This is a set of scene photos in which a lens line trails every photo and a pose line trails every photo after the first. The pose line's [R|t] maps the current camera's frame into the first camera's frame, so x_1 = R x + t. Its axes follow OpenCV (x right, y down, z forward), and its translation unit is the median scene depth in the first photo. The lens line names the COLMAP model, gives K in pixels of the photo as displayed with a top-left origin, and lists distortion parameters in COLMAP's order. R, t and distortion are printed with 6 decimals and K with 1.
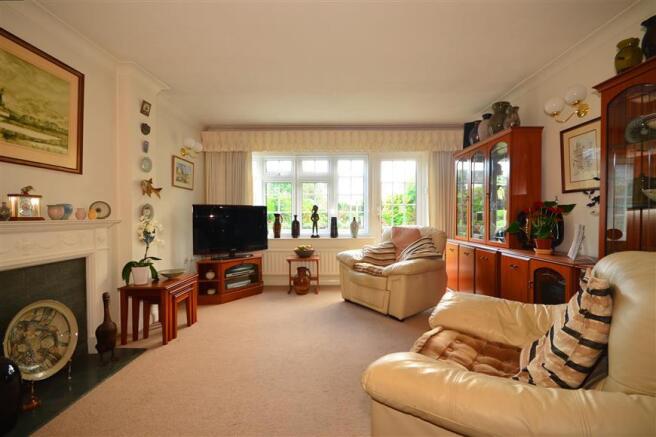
lens RADIAL K [[288.4, 0, 328.0], [0, 288.4, 218.5], [0, 0, 1]] dist [0.003234, -0.009892]
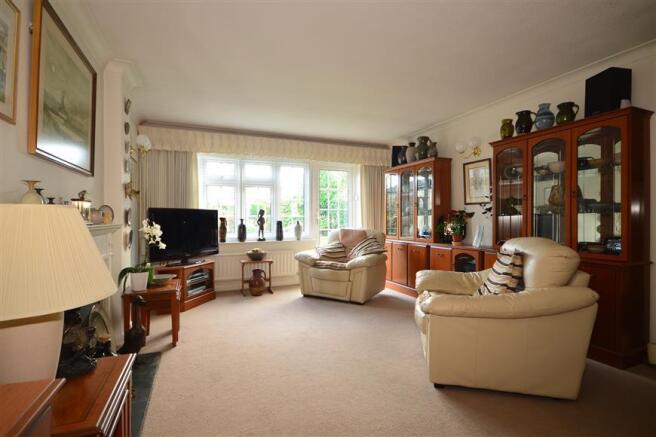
lens RADIAL K [[323.4, 0, 328.0], [0, 323.4, 218.5], [0, 0, 1]] dist [-0.002801, -0.000081]
pose [[0.917875, 0.000585, 0.396870, -0.350708], [0.003984, 0.999935, -0.010688, -0.000302], [-0.396850, 0.011391, 0.917813, -0.180833]]
